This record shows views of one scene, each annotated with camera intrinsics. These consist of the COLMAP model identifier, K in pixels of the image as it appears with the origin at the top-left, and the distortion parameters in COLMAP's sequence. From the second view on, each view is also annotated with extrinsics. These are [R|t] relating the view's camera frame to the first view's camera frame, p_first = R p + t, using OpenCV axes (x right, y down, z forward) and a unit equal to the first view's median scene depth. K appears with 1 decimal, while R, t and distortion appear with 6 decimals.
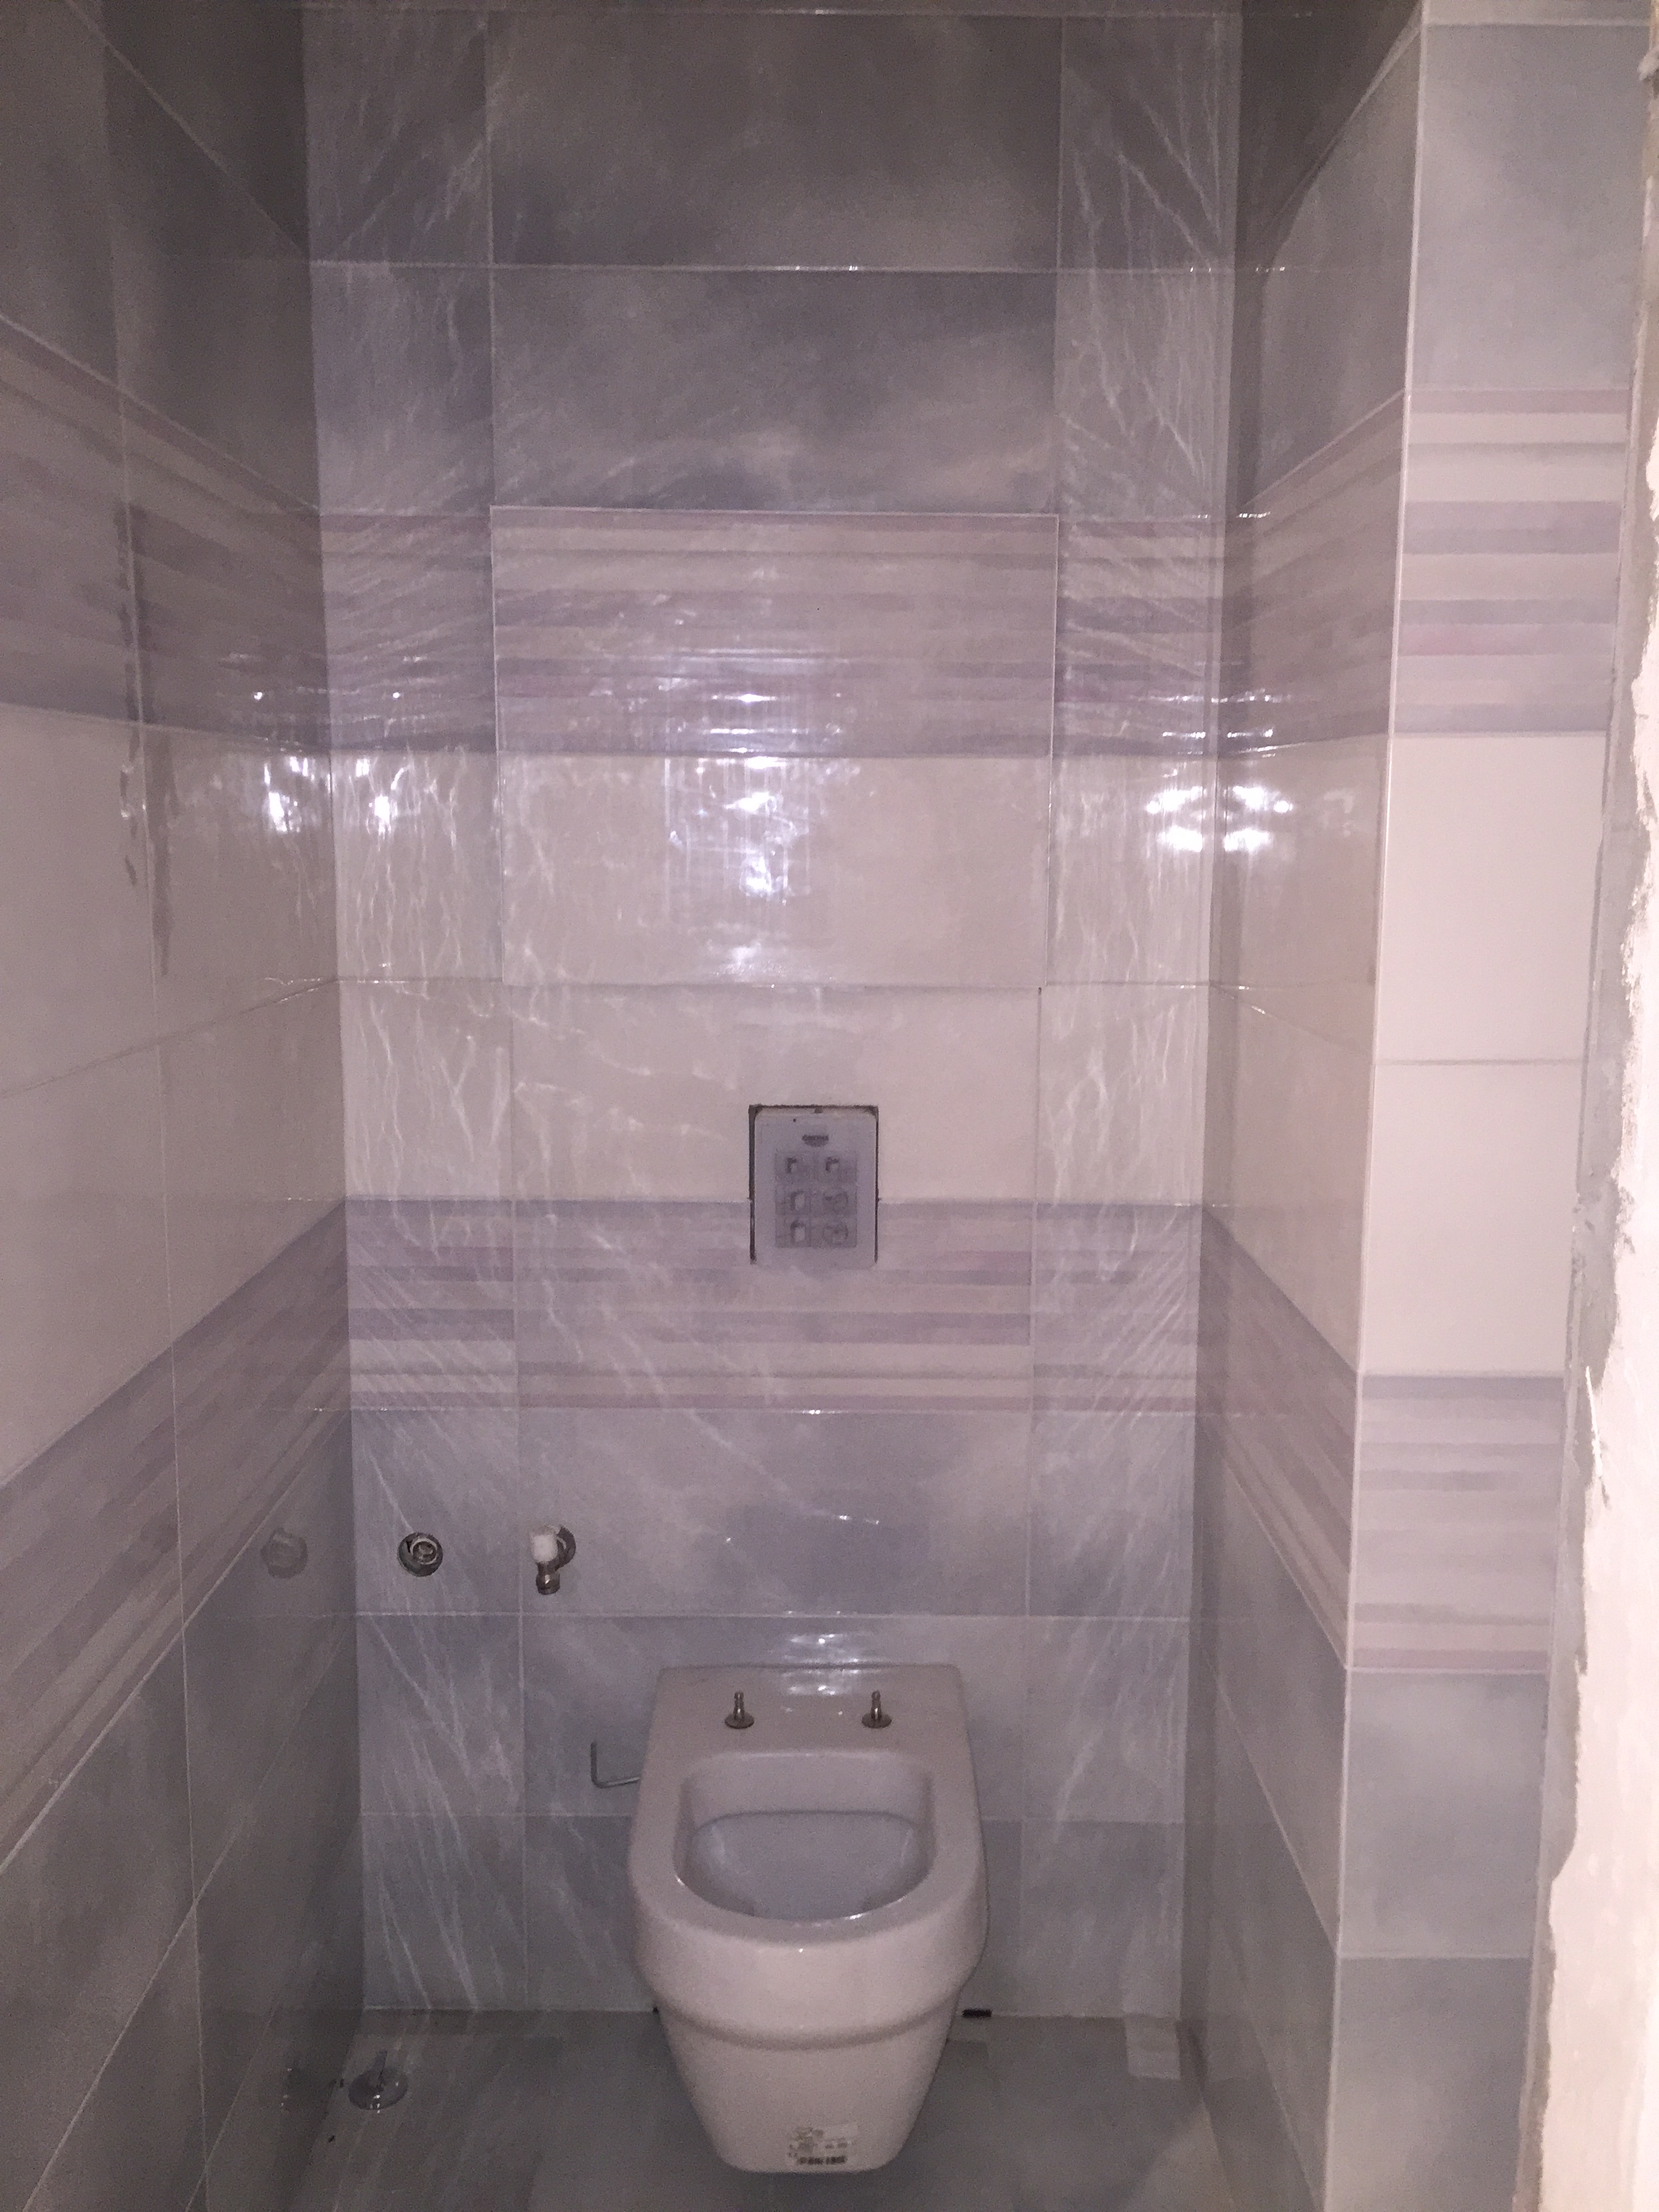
lens RADIAL K [[1897.7, 0, 834.3], [0, 1897.7, 1100.5], [0, 0, 1]] dist [0.088960, -0.117291]
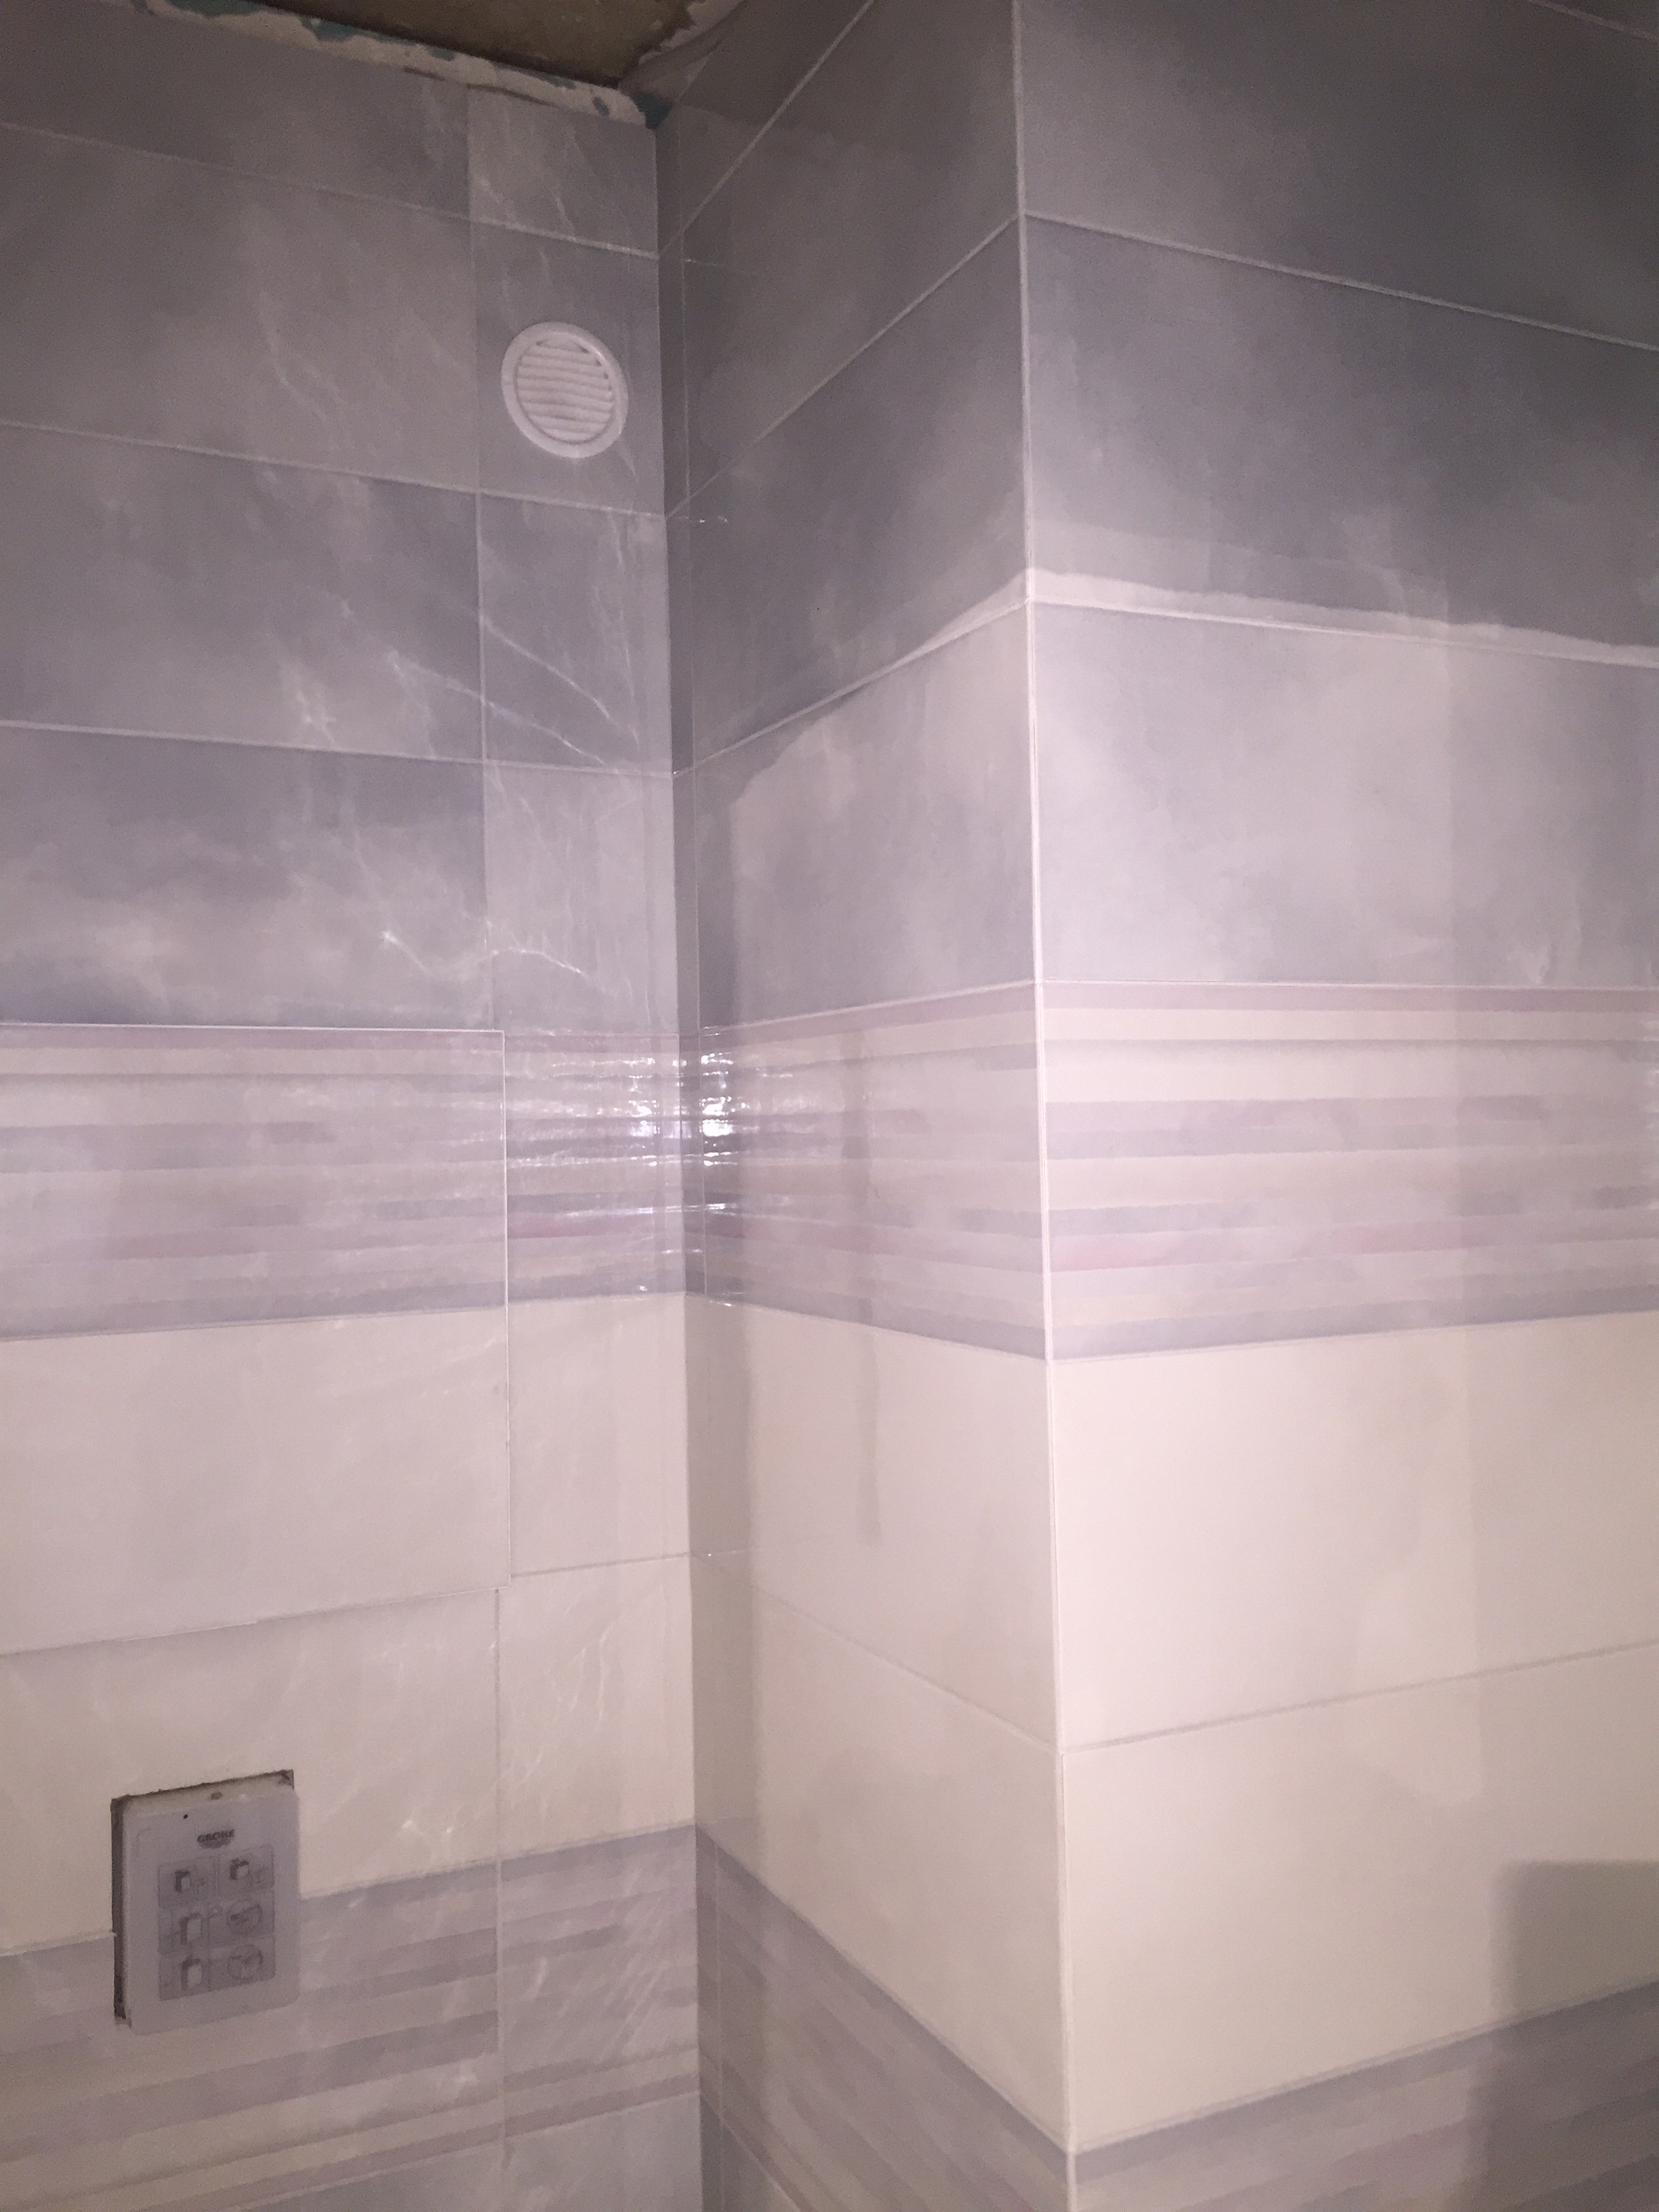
lens RADIAL K [[1897.7, 0, 825.2], [0, 1897.7, 1109.8], [0, 0, 1]] dist [0.088960, -0.117291]
pose [[0.901389, -0.014400, 0.432770, -0.116416], [0.087044, 0.985071, -0.148519, -0.126947], [-0.424171, 0.171544, 0.889186, 0.181540]]
